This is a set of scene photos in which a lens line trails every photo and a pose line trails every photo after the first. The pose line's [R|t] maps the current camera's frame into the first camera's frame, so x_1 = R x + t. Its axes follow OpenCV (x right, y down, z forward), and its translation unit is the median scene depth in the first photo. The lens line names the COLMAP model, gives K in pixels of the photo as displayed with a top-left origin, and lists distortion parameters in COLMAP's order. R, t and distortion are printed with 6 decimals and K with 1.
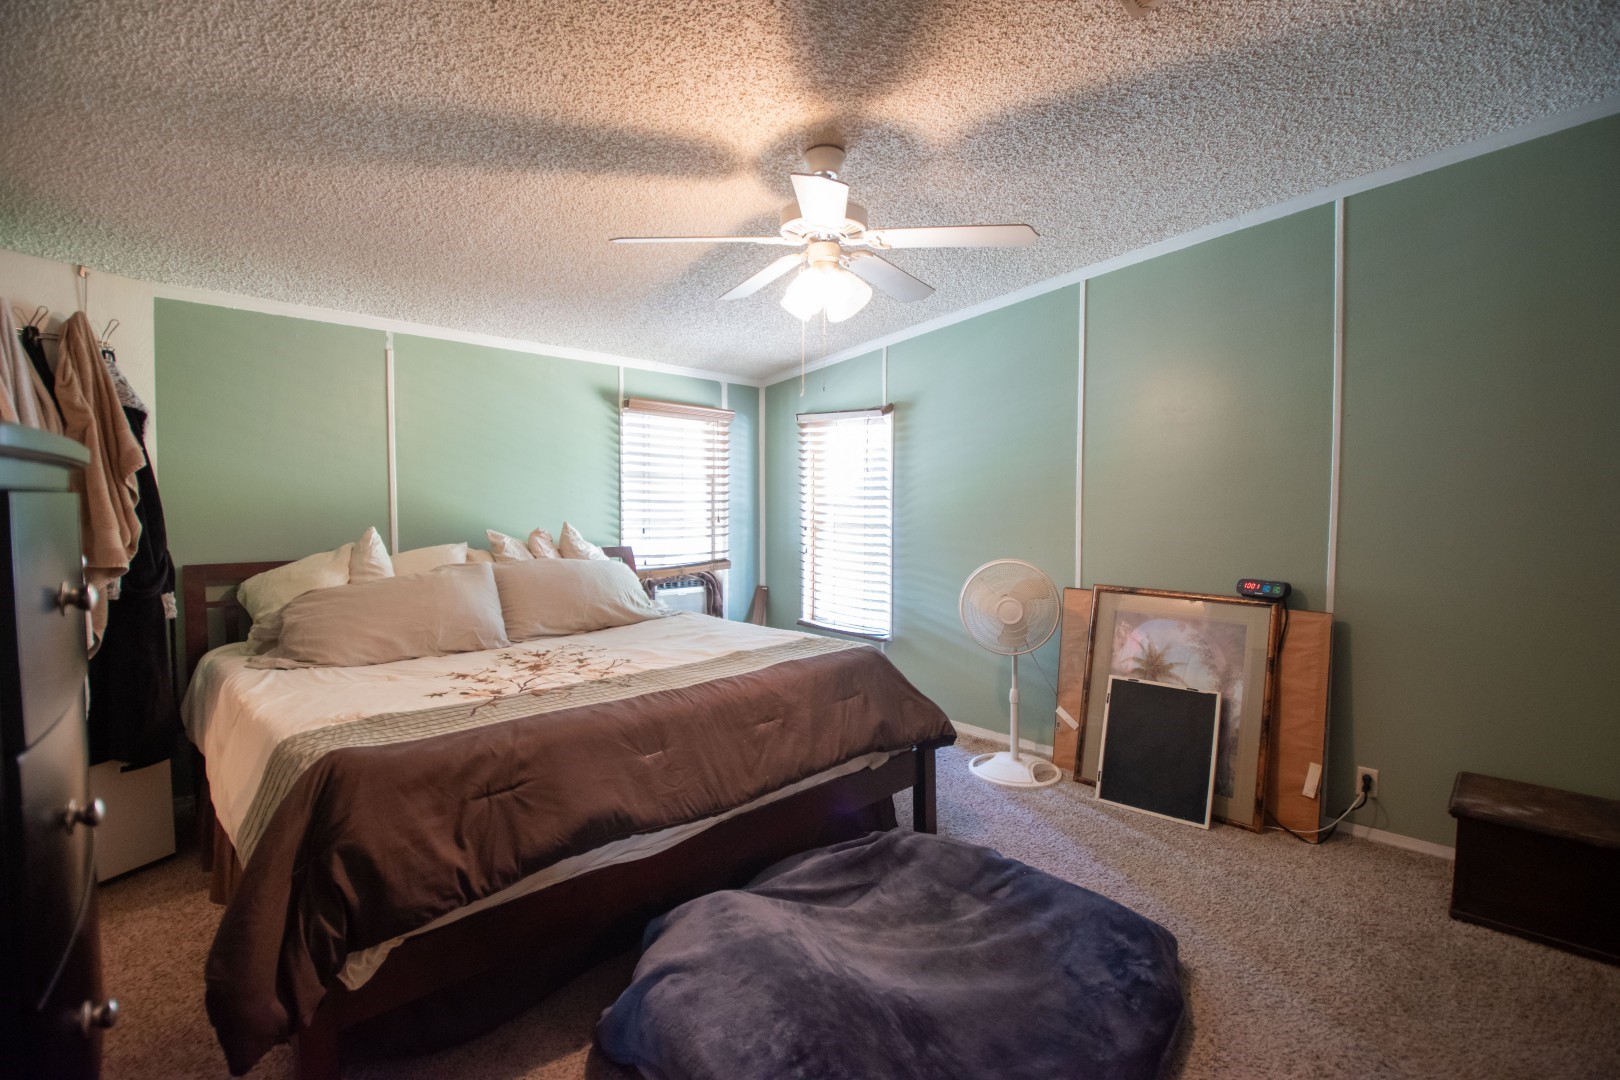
lens RADIAL K [[717.6, 0, 817.4], [0, 717.6, 528.8], [0, 0, 1]] dist [0.034714, -0.036724]
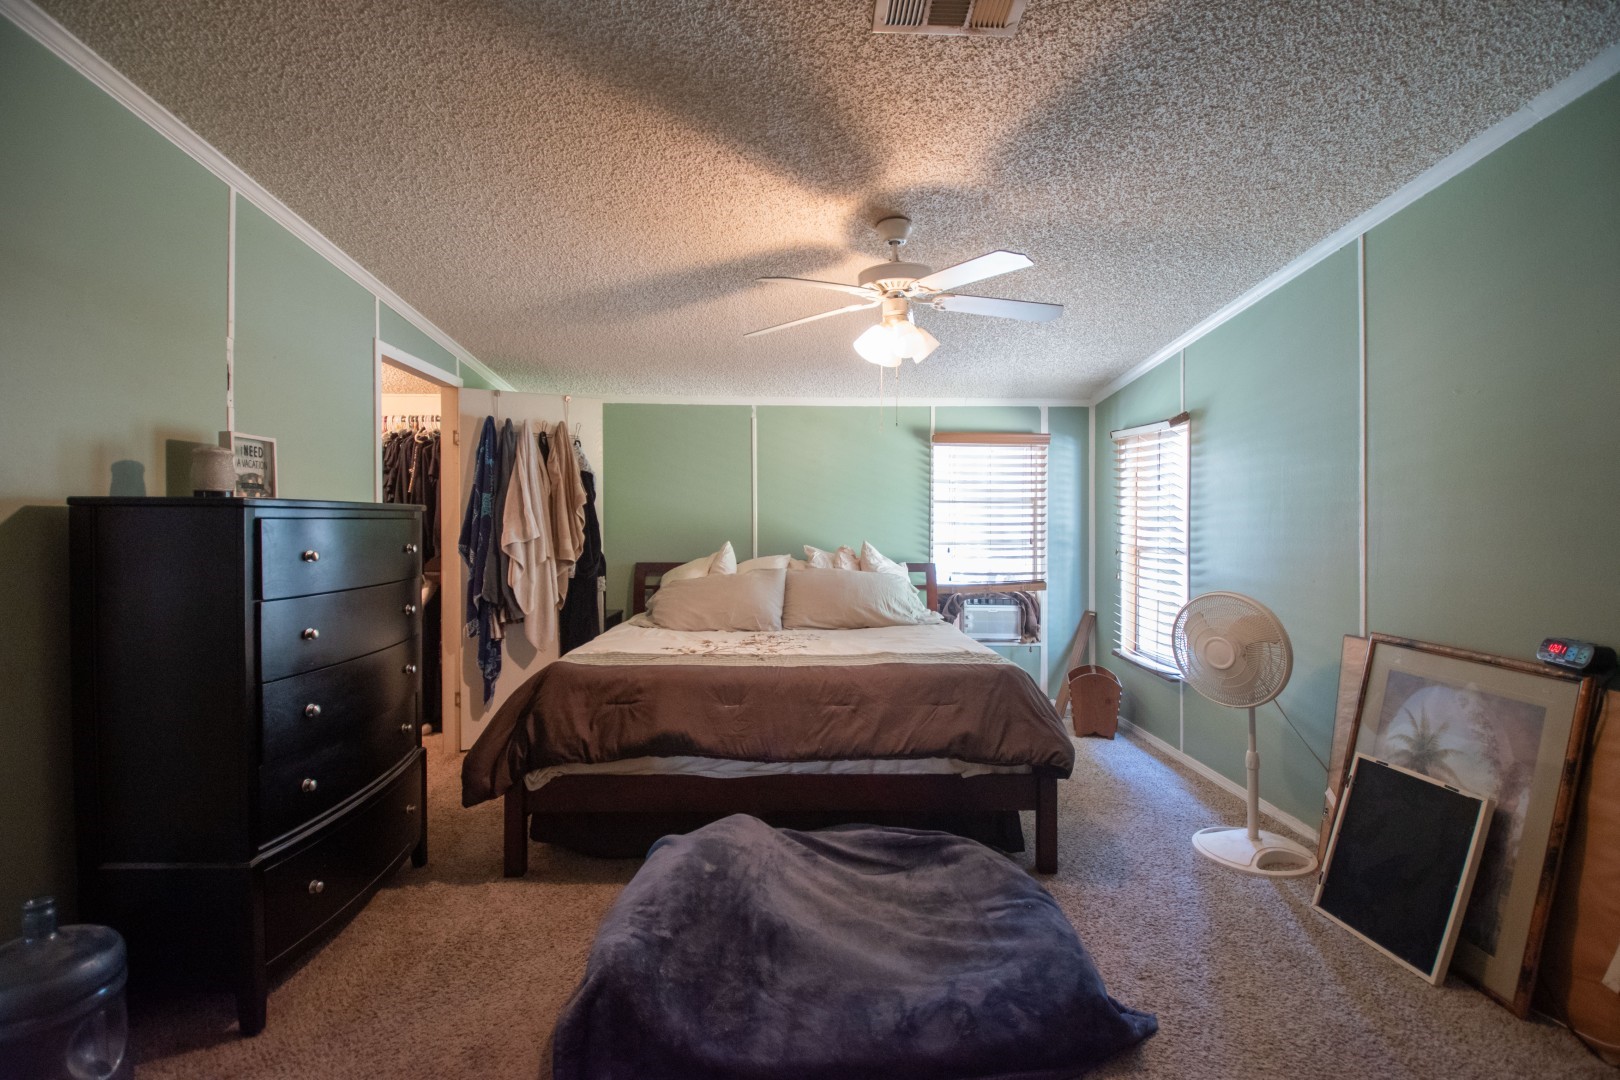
lens RADIAL K [[717.6, 0, 817.4], [0, 717.6, 528.8], [0, 0, 1]] dist [0.034714, -0.036724]
pose [[0.732751, 0.002102, -0.680494, 0.527515], [-0.024720, 0.999417, -0.023531, 0.001893], [0.680048, 0.034064, 0.732376, 0.060642]]
